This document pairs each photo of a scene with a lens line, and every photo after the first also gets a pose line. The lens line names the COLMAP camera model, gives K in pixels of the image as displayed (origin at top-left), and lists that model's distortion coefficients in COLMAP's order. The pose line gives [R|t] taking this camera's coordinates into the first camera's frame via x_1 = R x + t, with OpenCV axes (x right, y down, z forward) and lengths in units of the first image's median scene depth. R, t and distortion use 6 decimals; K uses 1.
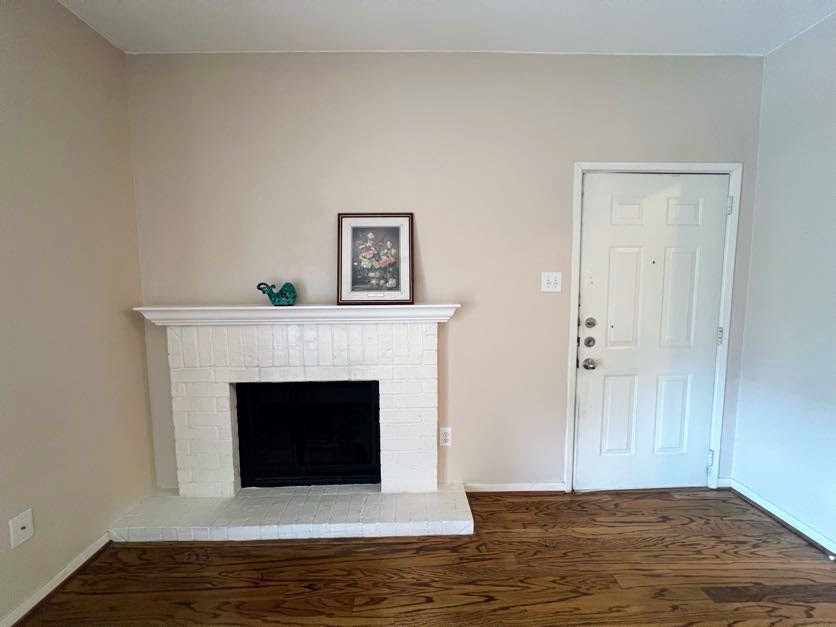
lens RADIAL K [[335.2, 0, 418.1], [0, 335.2, 311.7], [0, 0, 1]] dist [-0.002558, 0.000865]
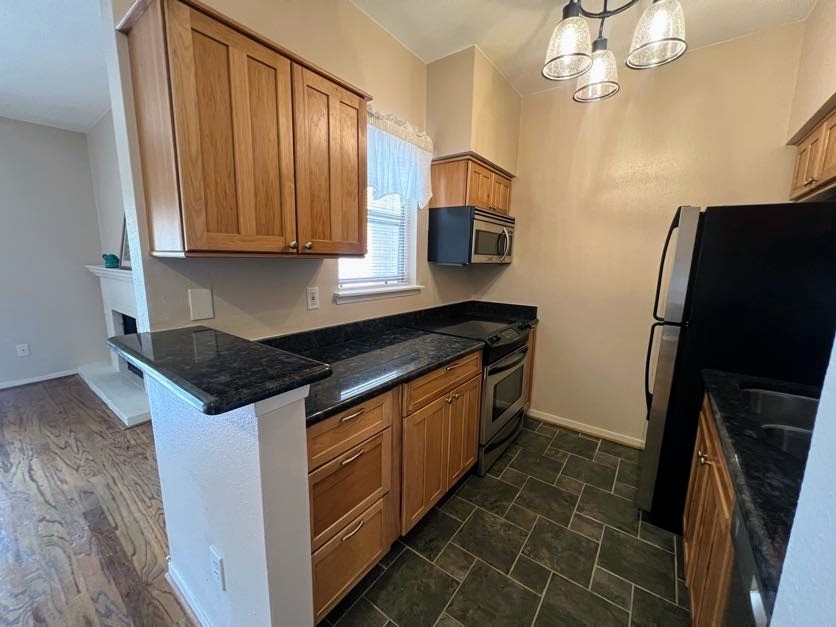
lens RADIAL K [[335.5, 0, 418.2], [0, 335.5, 312.3], [0, 0, 1]] dist [-0.001082, -0.000117]
pose [[0.787974, 0.118300, -0.604237, 1.844137], [-0.071241, 0.992295, 0.101371, -0.074656], [0.611574, -0.036832, 0.790330, 0.576689]]
